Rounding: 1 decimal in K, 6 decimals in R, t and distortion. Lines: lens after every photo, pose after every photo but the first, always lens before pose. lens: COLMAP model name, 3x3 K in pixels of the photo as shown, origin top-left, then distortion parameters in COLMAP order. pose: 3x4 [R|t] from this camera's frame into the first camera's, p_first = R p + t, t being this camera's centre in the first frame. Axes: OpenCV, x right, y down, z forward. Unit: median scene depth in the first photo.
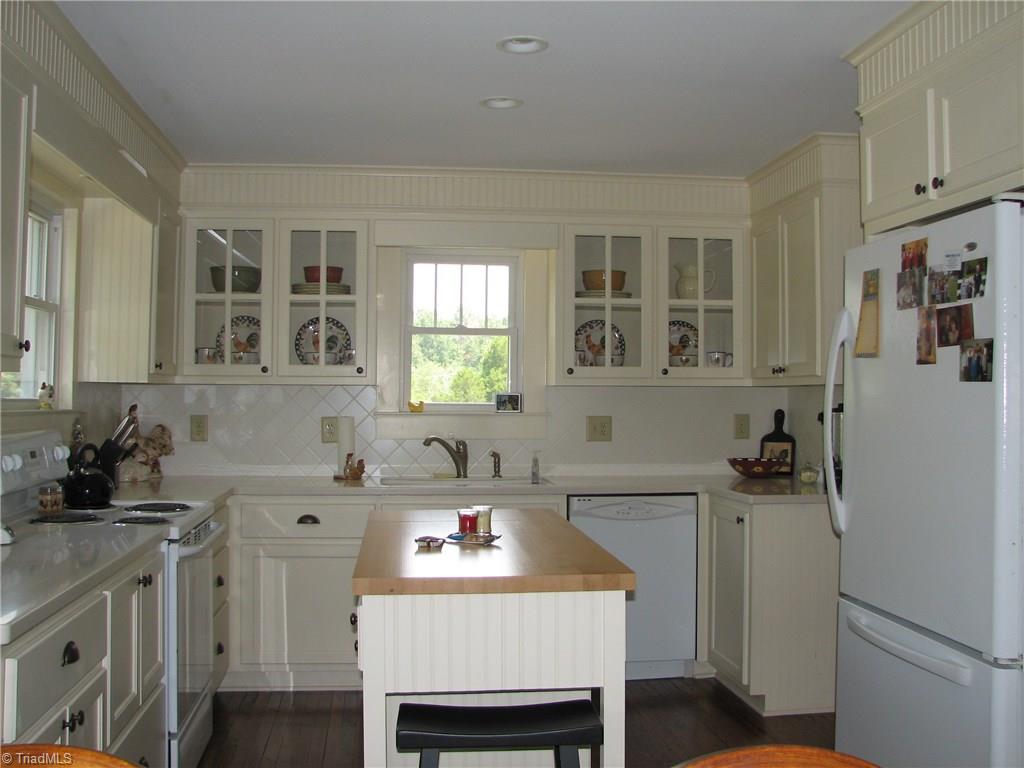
lens RADIAL K [[1098.3, 0, 513.0], [0, 1098.3, 360.7], [0, 0, 1]] dist [-0.193138, 0.268750]
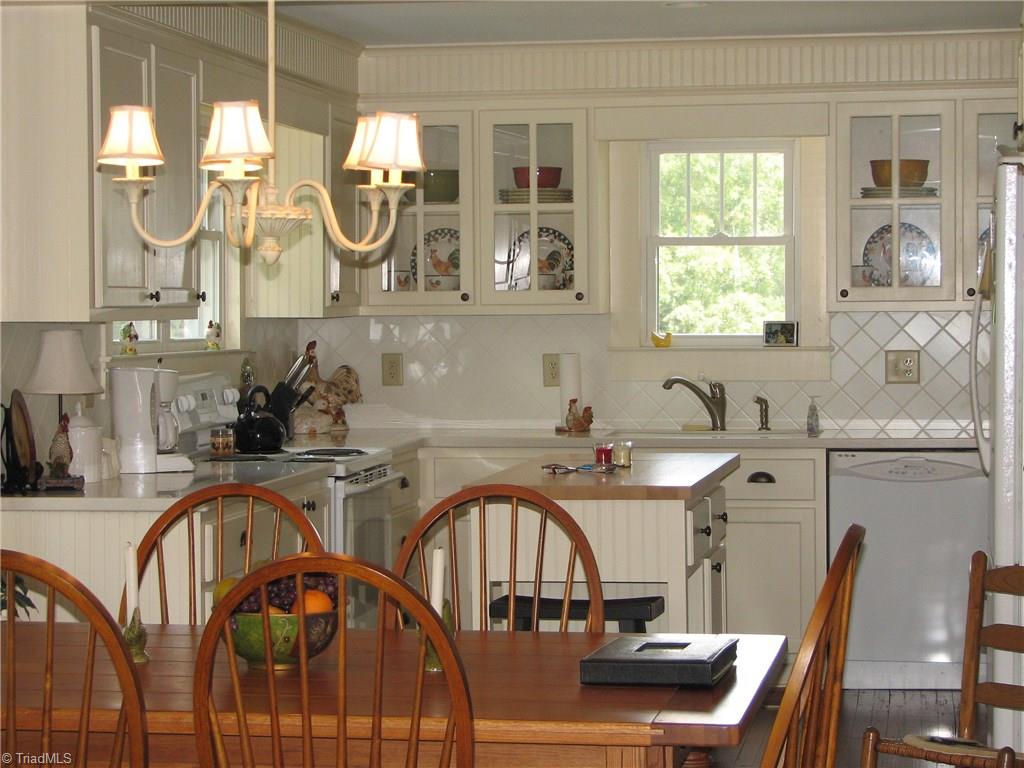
lens RADIAL K [[2553.5, 0, 512.0], [0, 2553.5, 384.0], [0, 0, 1]] dist [0.092459, 0.211349]
pose [[0.961118, -0.002302, -0.276127, 0.335599], [0.020491, 0.997803, 0.063007, -0.046894], [0.275376, -0.066215, 0.959054, -0.837184]]
